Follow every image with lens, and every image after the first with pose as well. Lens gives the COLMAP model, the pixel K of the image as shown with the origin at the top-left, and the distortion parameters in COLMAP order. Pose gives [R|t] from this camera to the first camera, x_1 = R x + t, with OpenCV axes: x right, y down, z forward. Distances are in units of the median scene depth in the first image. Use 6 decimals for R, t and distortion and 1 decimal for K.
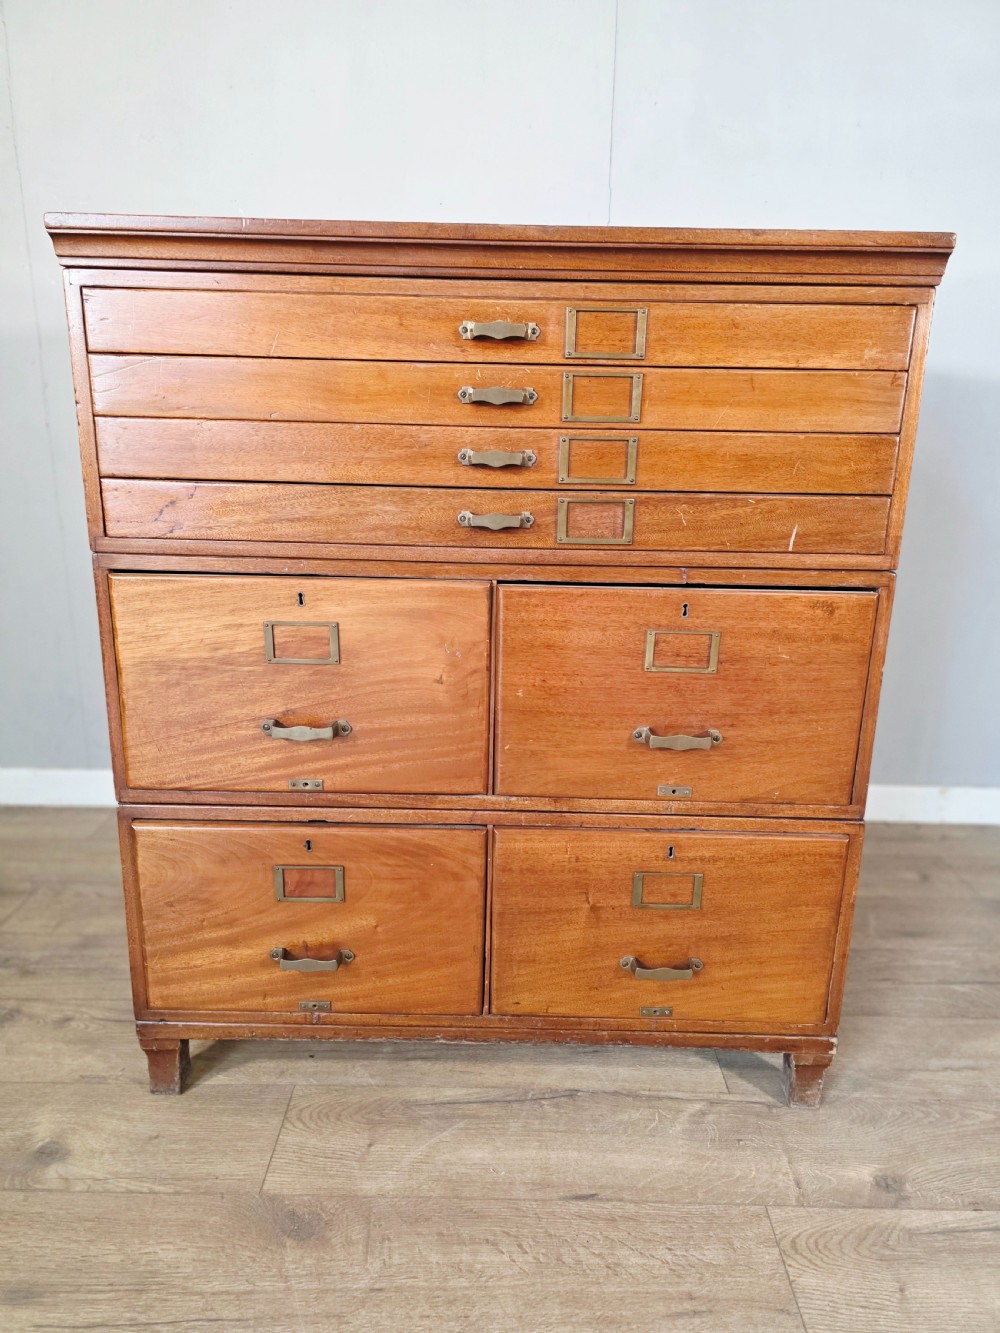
lens RADIAL K [[895.2, 0, 502.2], [0, 895.2, 665.0], [0, 0, 1]] dist [0.051176, -0.050767]
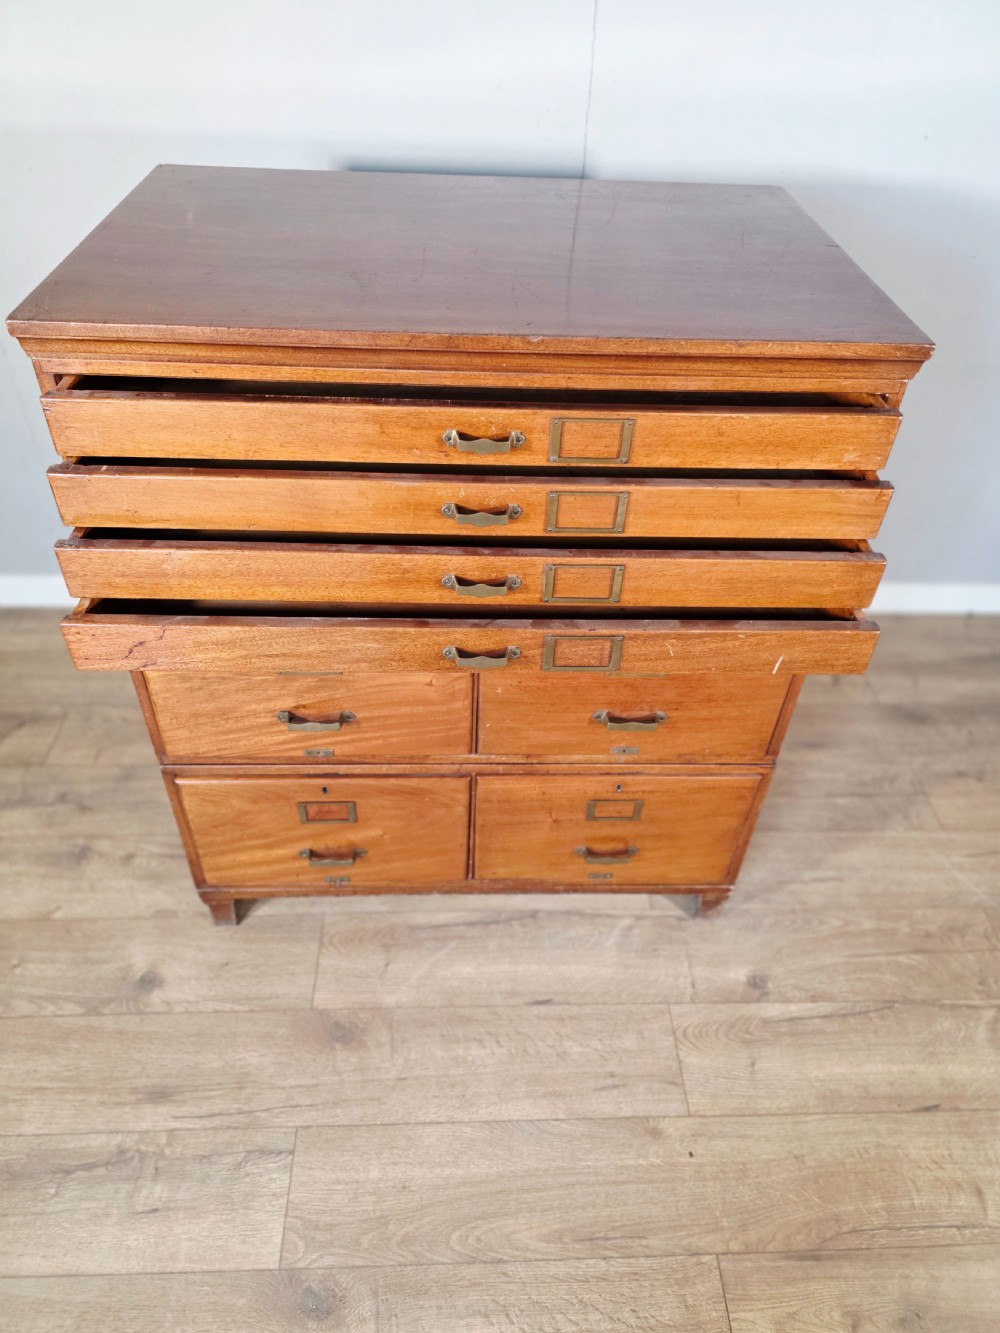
lens RADIAL K [[895.2, 0, 504.3], [0, 895.2, 664.5], [0, 0, 1]] dist [0.051176, -0.050767]
pose [[0.998865, -0.014514, 0.045366, -0.025922], [-0.006881, 0.898484, 0.438952, -0.513379], [-0.047132, -0.438766, 0.897364, -0.032112]]
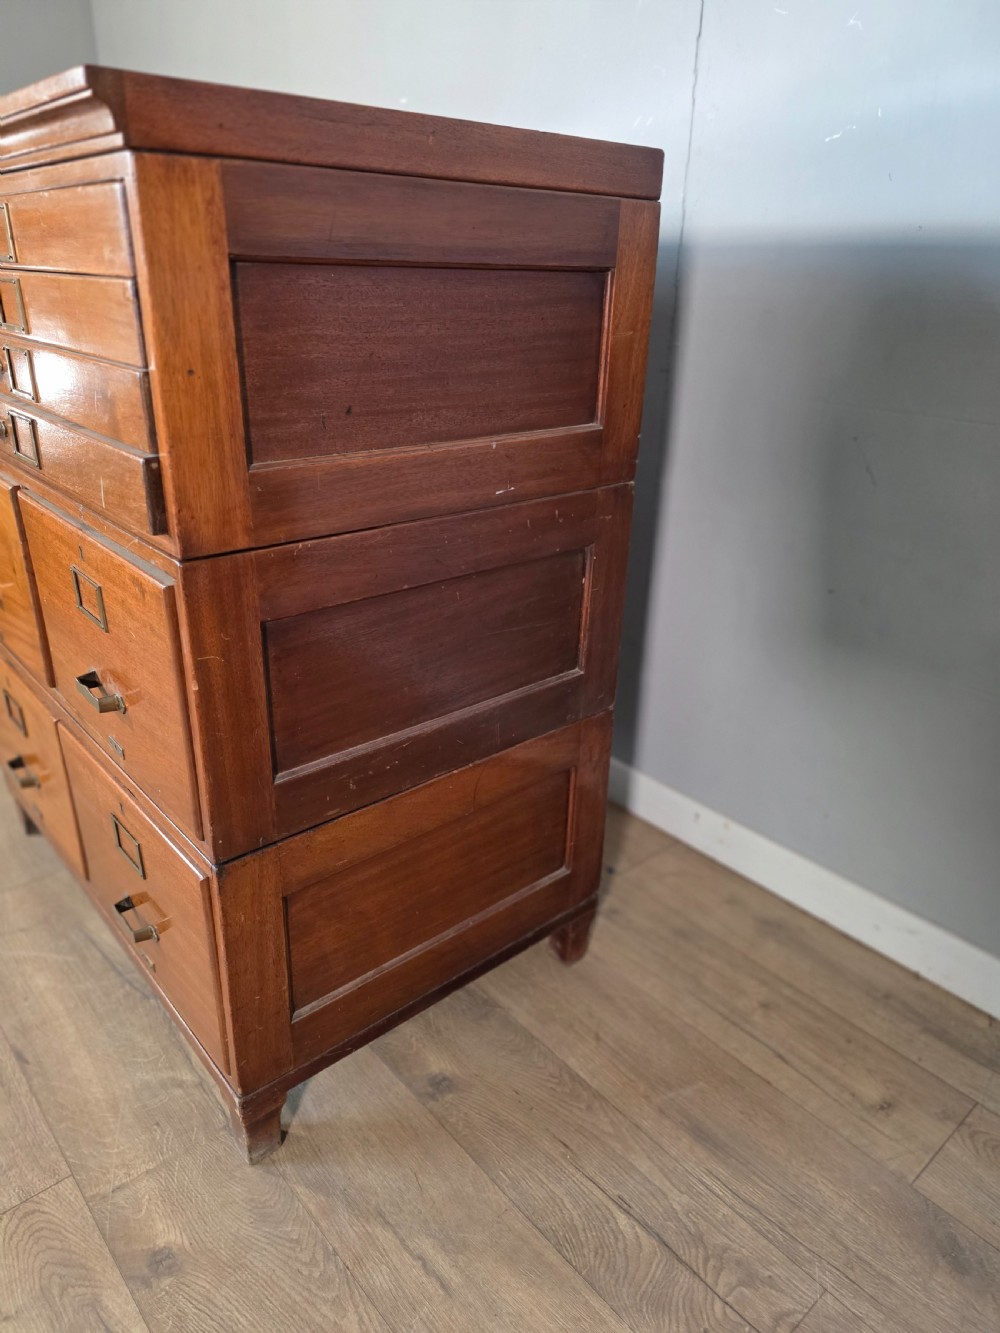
lens RADIAL K [[895.2, 0, 490.9], [0, 895.2, 670.4], [0, 0, 1]] dist [0.051176, -0.050767]
pose [[0.658300, 0.298182, -0.691179, 1.104516], [-0.207580, 0.954506, 0.214079, -0.221974], [0.723569, 0.002547, 0.690248, 0.657654]]
